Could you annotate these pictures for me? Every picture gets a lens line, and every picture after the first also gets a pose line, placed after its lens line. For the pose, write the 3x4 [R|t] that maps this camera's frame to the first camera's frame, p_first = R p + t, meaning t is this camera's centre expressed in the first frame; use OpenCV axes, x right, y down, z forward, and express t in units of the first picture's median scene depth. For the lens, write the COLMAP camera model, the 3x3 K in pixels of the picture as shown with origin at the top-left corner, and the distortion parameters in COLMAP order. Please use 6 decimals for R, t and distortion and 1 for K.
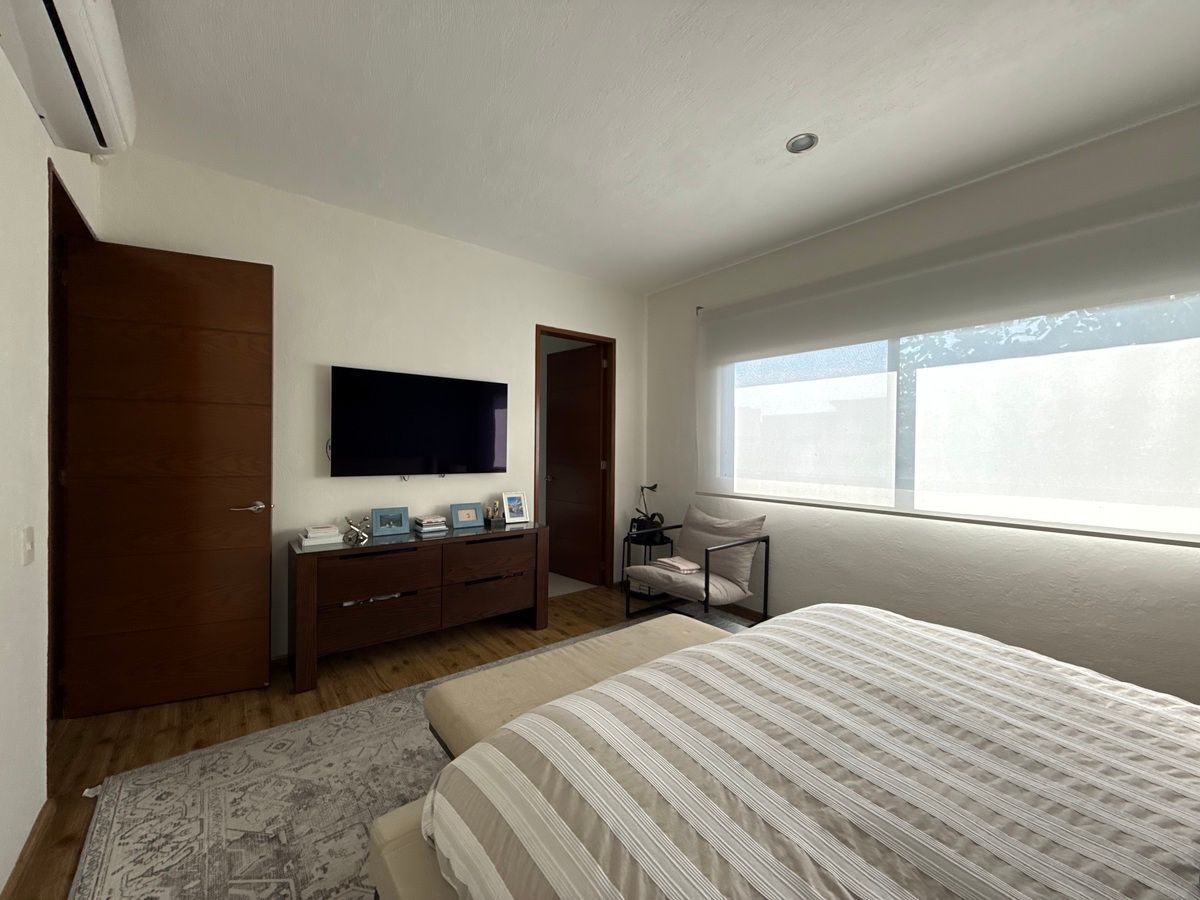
lens RADIAL K [[476.4, 0, 600.2], [0, 476.4, 452.9], [0, 0, 1]] dist [0.001580, -0.001456]
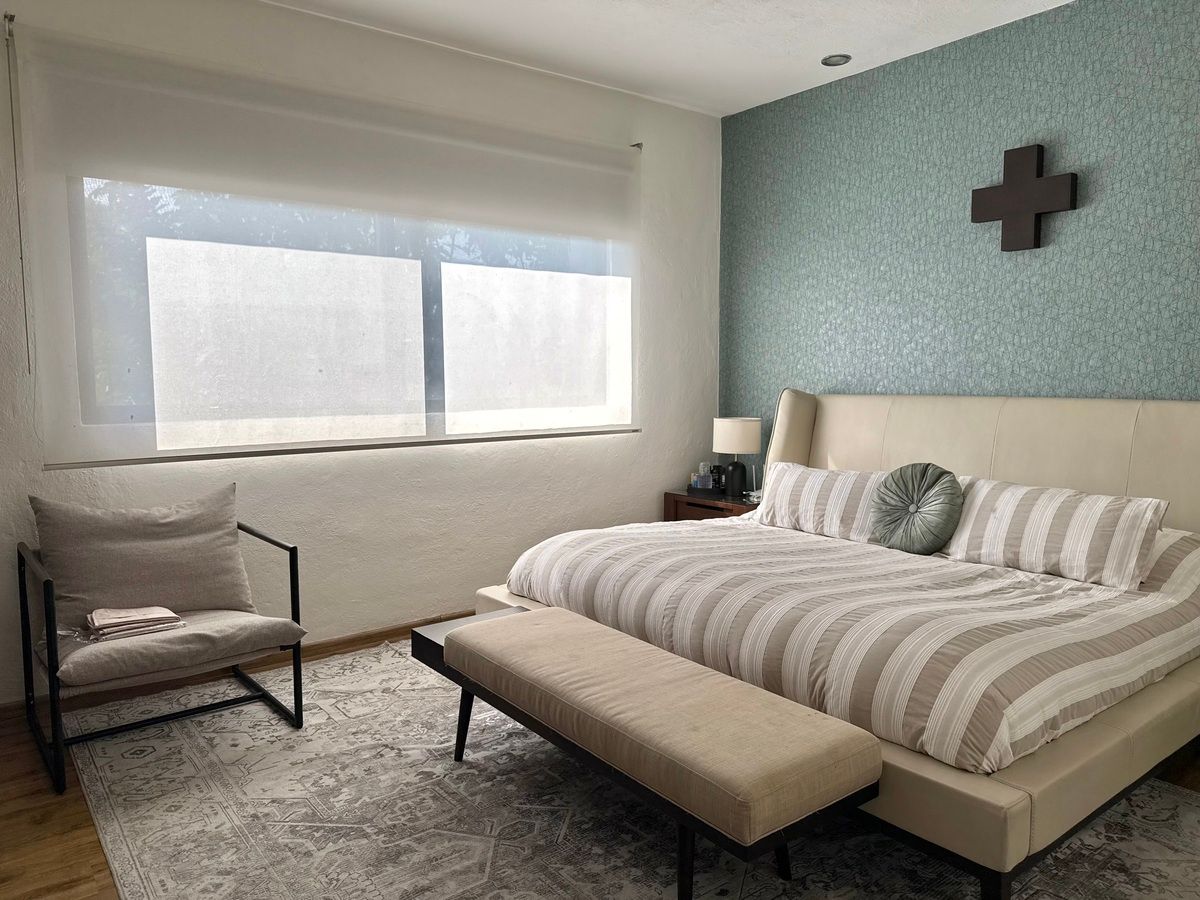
lens RADIAL K [[839.5, 0, 600.1], [0, 839.5, 448.0], [0, 0, 1]] dist [0.077379, -0.105766]
pose [[0.007589, -0.095871, 0.995365, -0.790450], [0.019220, 0.995224, 0.095711, 0.005373], [-0.999786, 0.018404, 0.009396, 0.705463]]
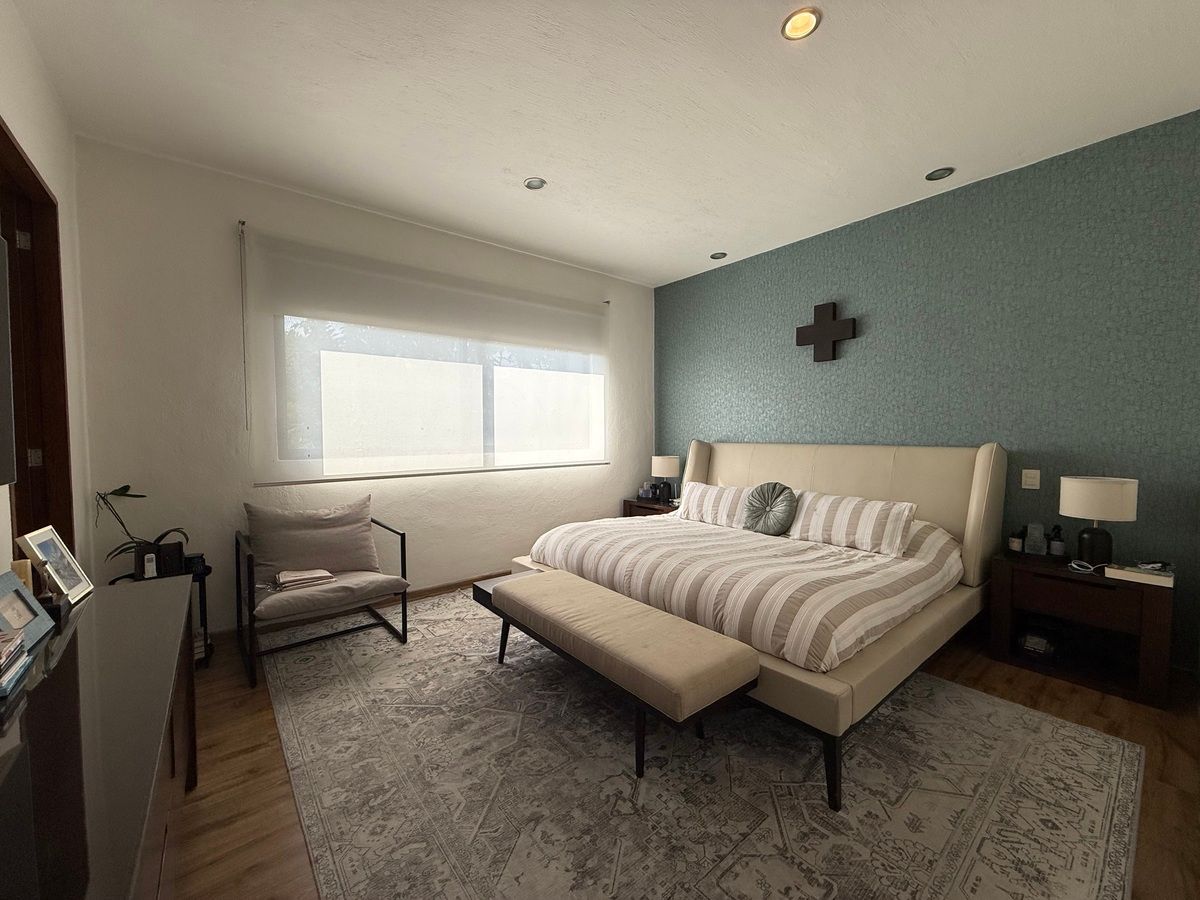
lens RADIAL K [[476.4, 0, 593.8], [0, 476.4, 453.8], [0, 0, 1]] dist [0.001580, -0.001456]
pose [[-0.010265, -0.053204, 0.998531, -0.738488], [0.018434, 0.998404, 0.053386, 0.011250], [-0.999777, 0.018955, -0.009268, 0.708378]]
